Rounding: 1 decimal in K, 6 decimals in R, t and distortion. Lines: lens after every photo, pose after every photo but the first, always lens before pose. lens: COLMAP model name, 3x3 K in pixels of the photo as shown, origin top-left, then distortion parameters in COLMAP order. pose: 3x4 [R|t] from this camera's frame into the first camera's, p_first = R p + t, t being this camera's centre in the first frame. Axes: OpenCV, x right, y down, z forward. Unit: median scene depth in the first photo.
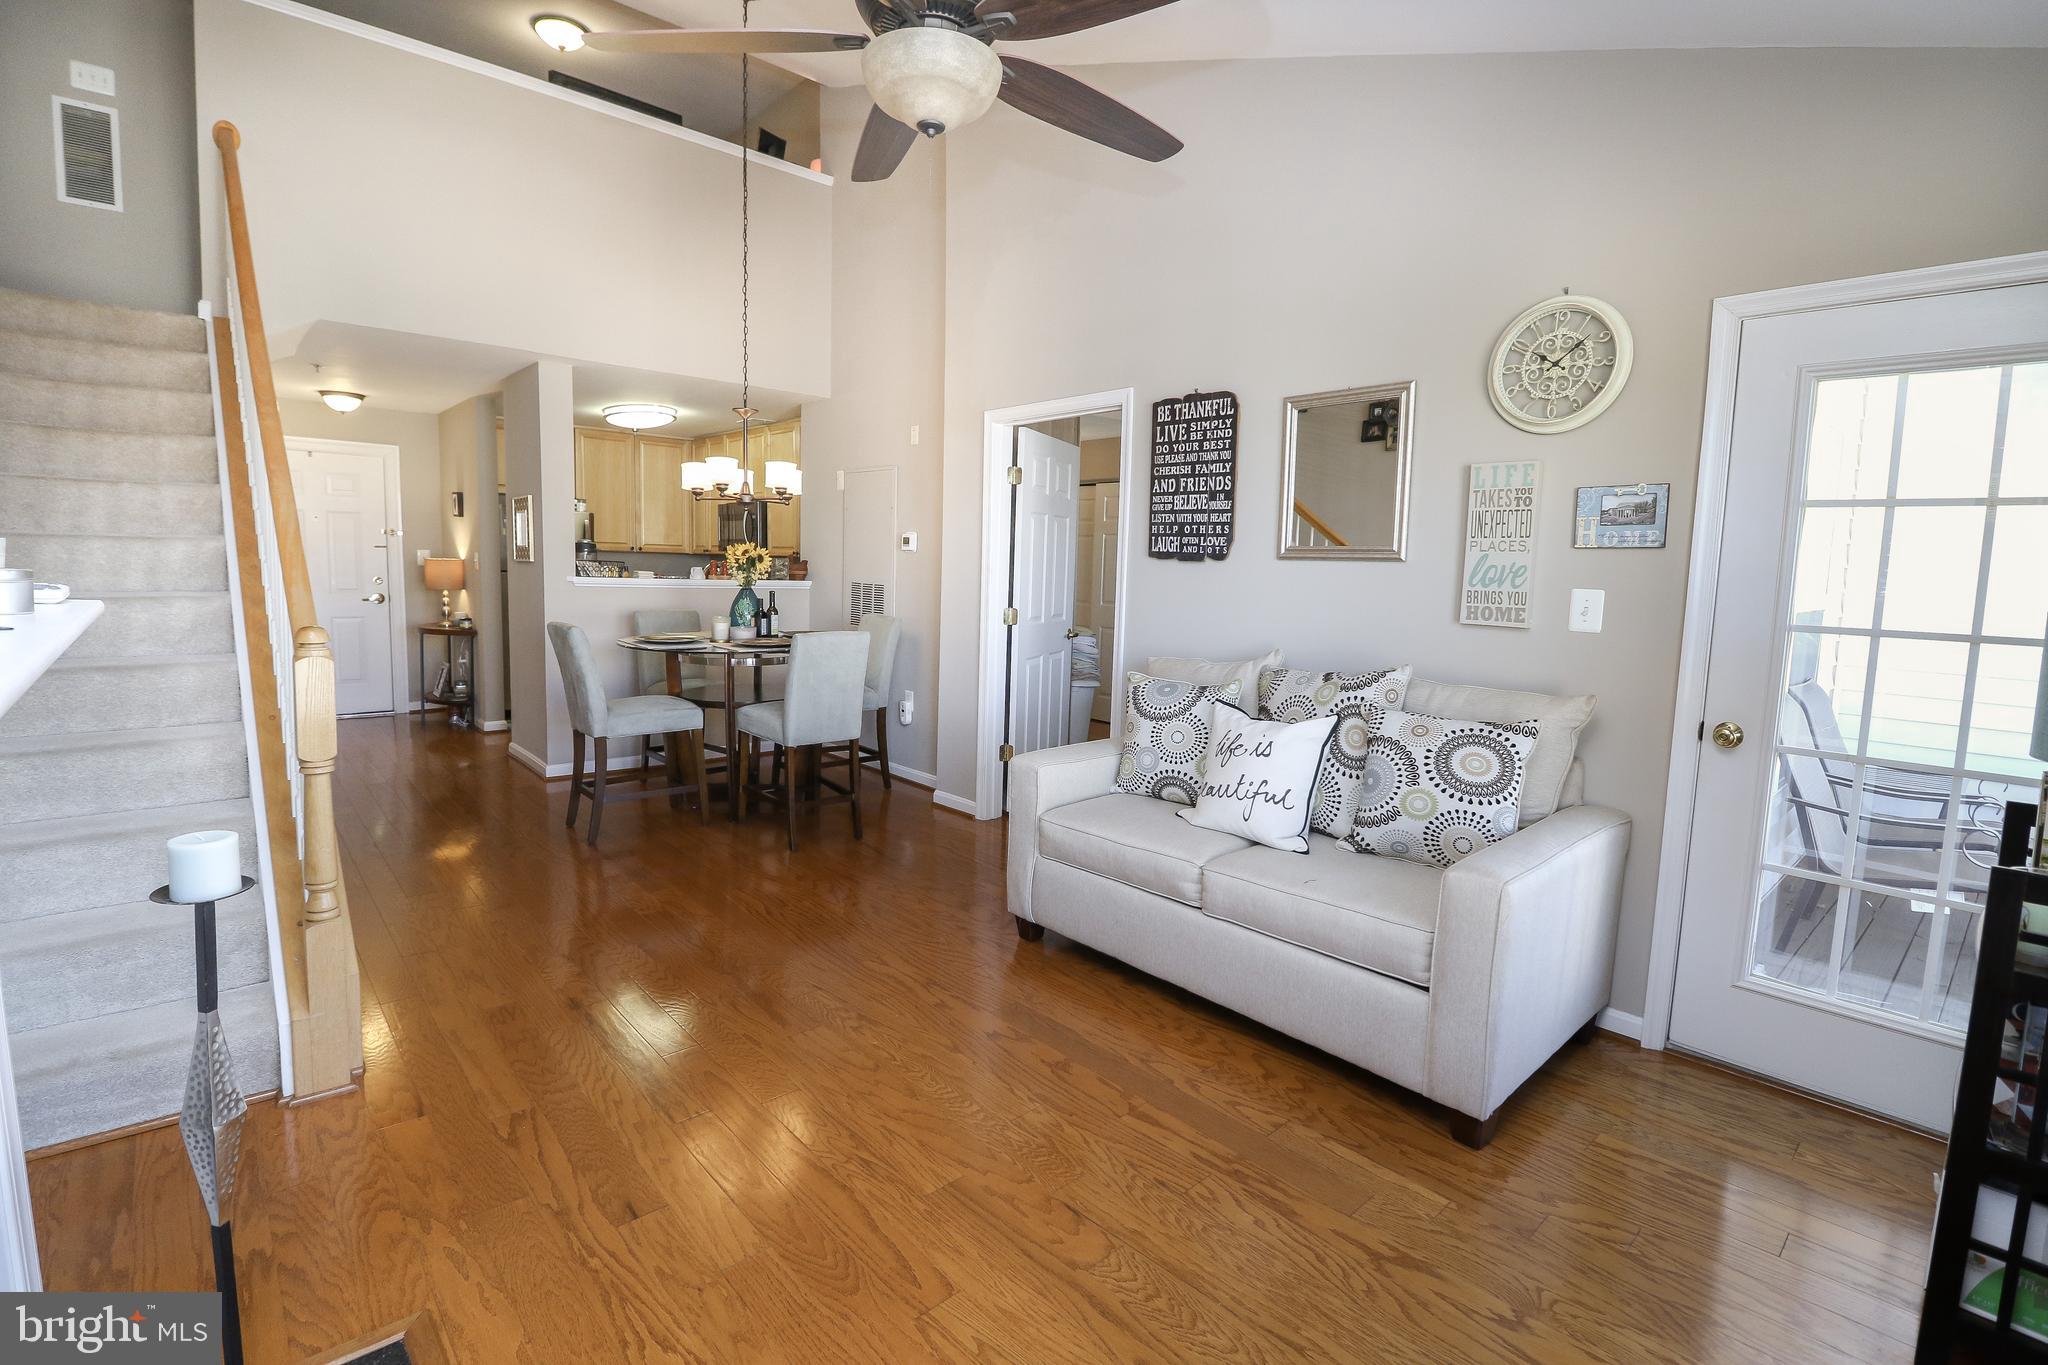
lens RADIAL K [[943.0, 0, 1005.3], [0, 943.0, 658.6], [0, 0, 1]] dist [-0.001515, -0.000426]
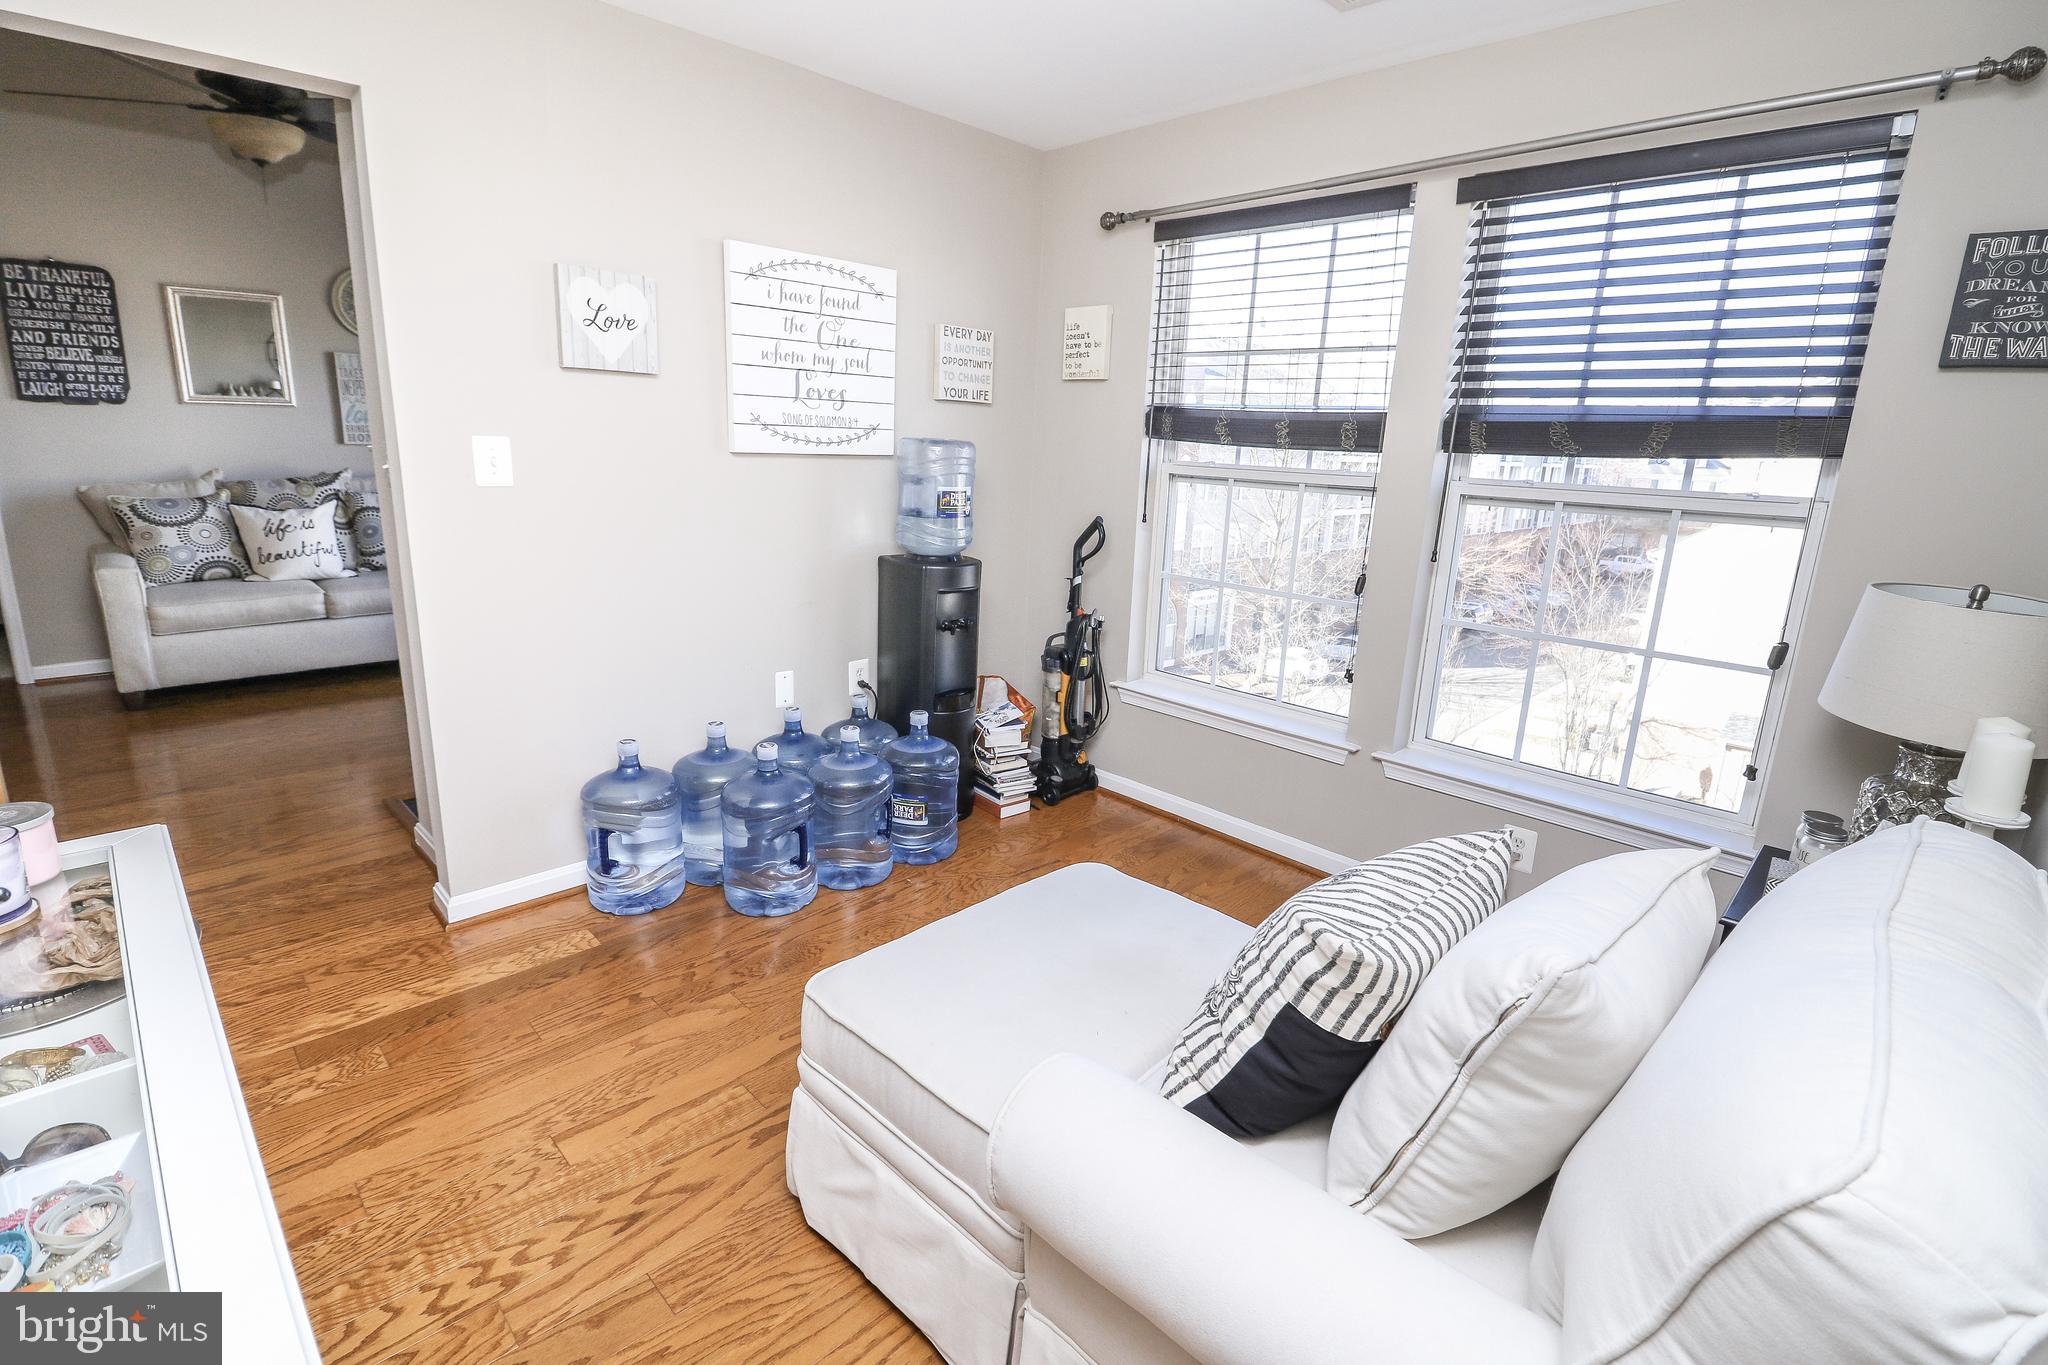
lens RADIAL K [[930.3, 0, 1055.9], [0, 930.3, 685.5], [0, 0, 1]] dist [-0.034959, -0.000341]
pose [[-0.090503, -0.277580, 0.956430, -1.142490], [0.056744, 0.957374, 0.283223, -0.008656], [-0.994278, 0.079904, -0.070894, -0.146339]]
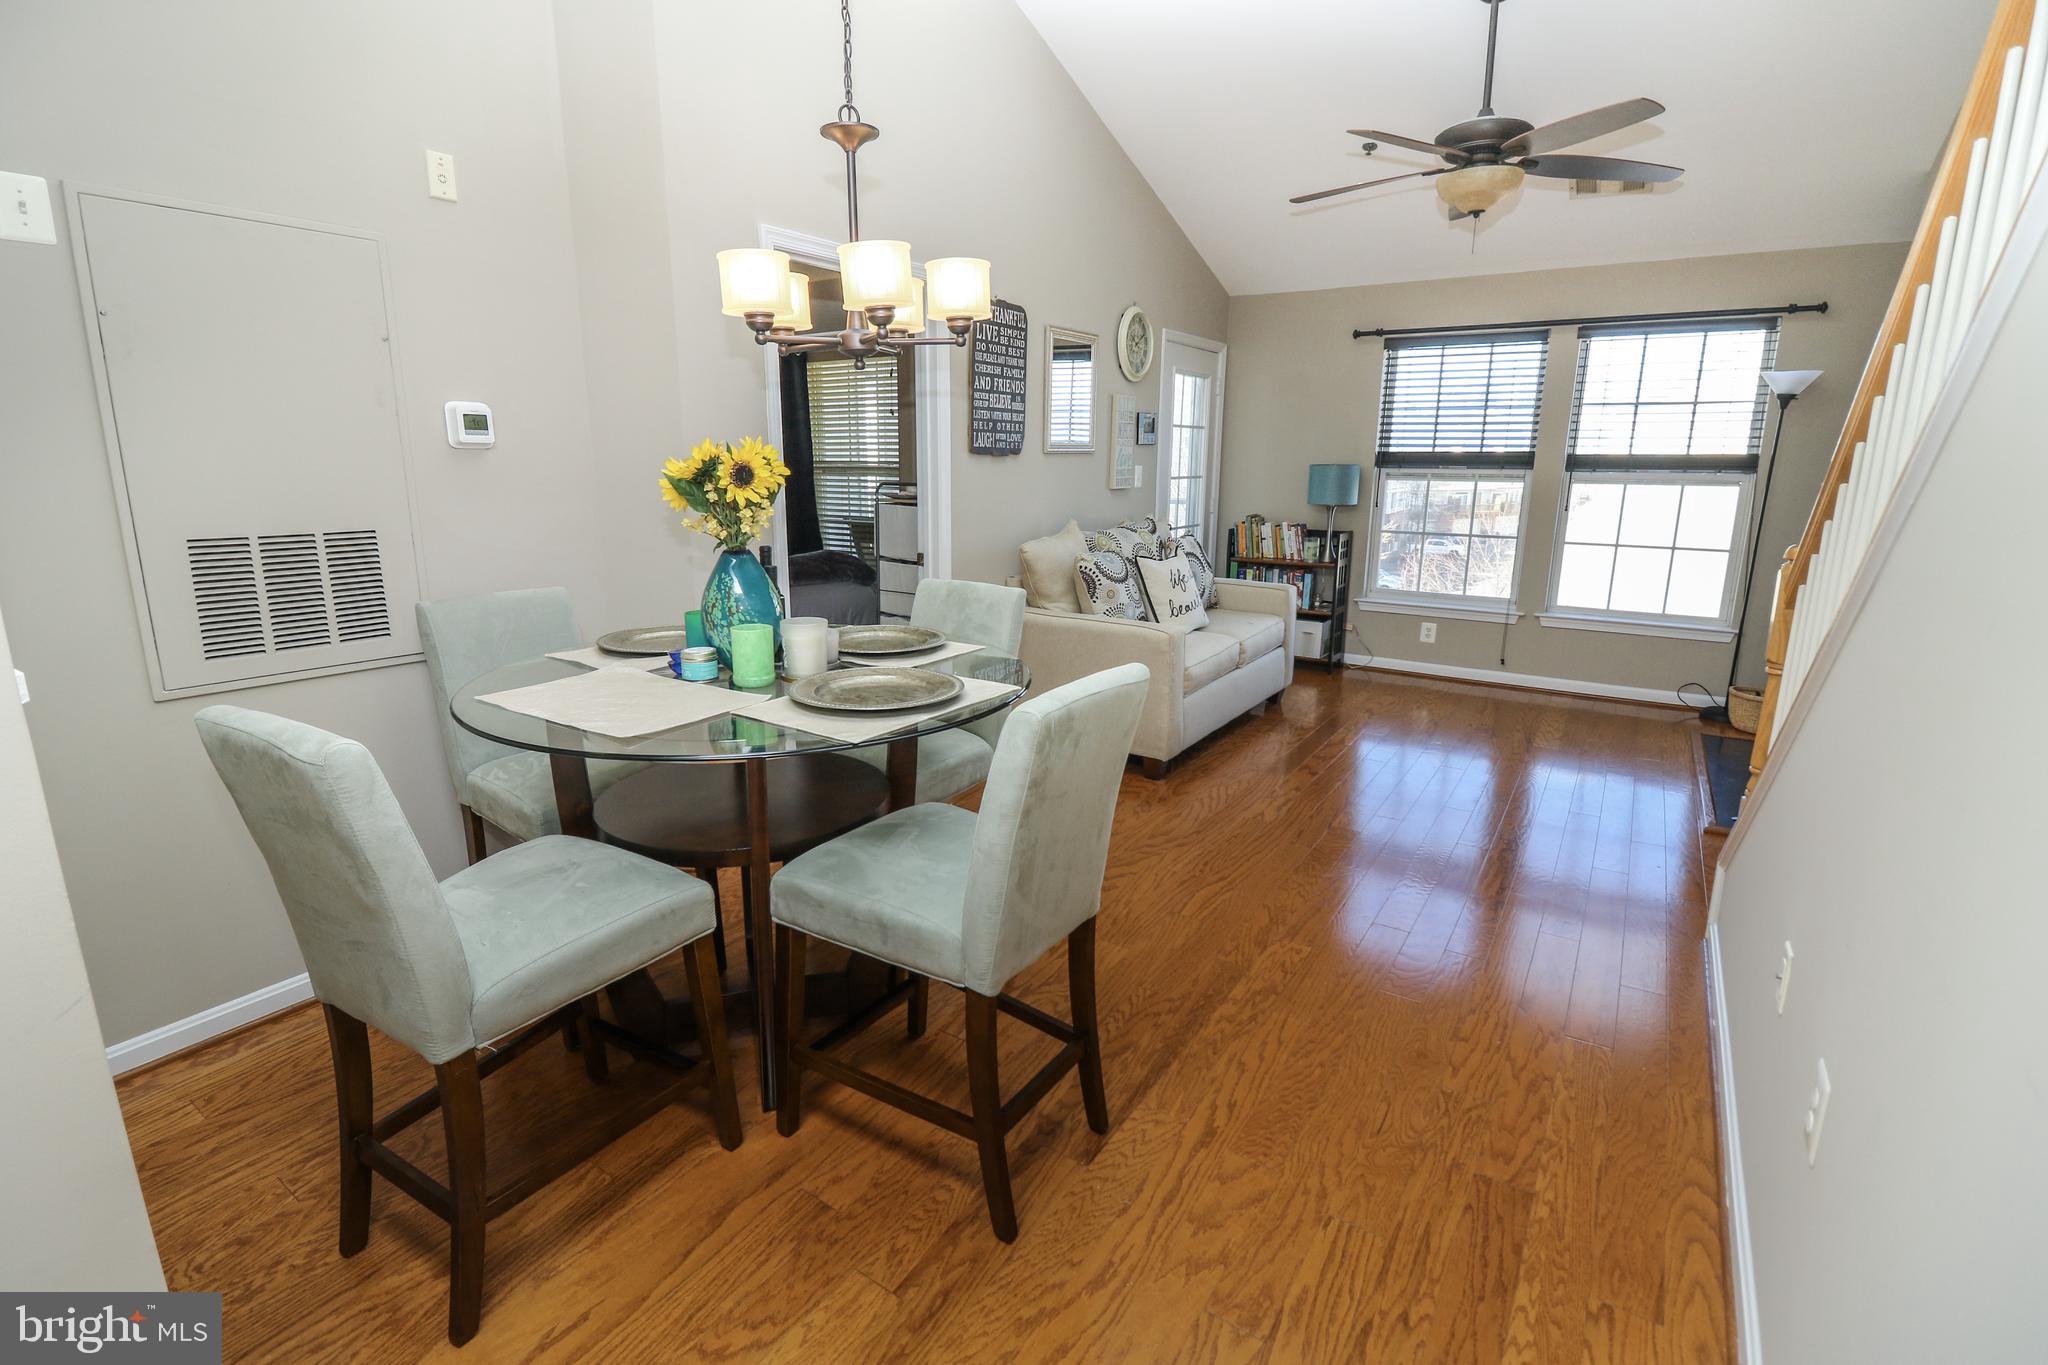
lens RADIAL K [[946.4, 0, 1020.7], [0, 946.4, 668.7], [0, 0, 1]] dist [0.000982, -0.015046]
pose [[-0.265988, -0.240101, 0.933596, -0.943250], [0.087003, 0.958553, 0.271306, -0.167423], [-0.960042, 0.153389, -0.234074, 1.310213]]
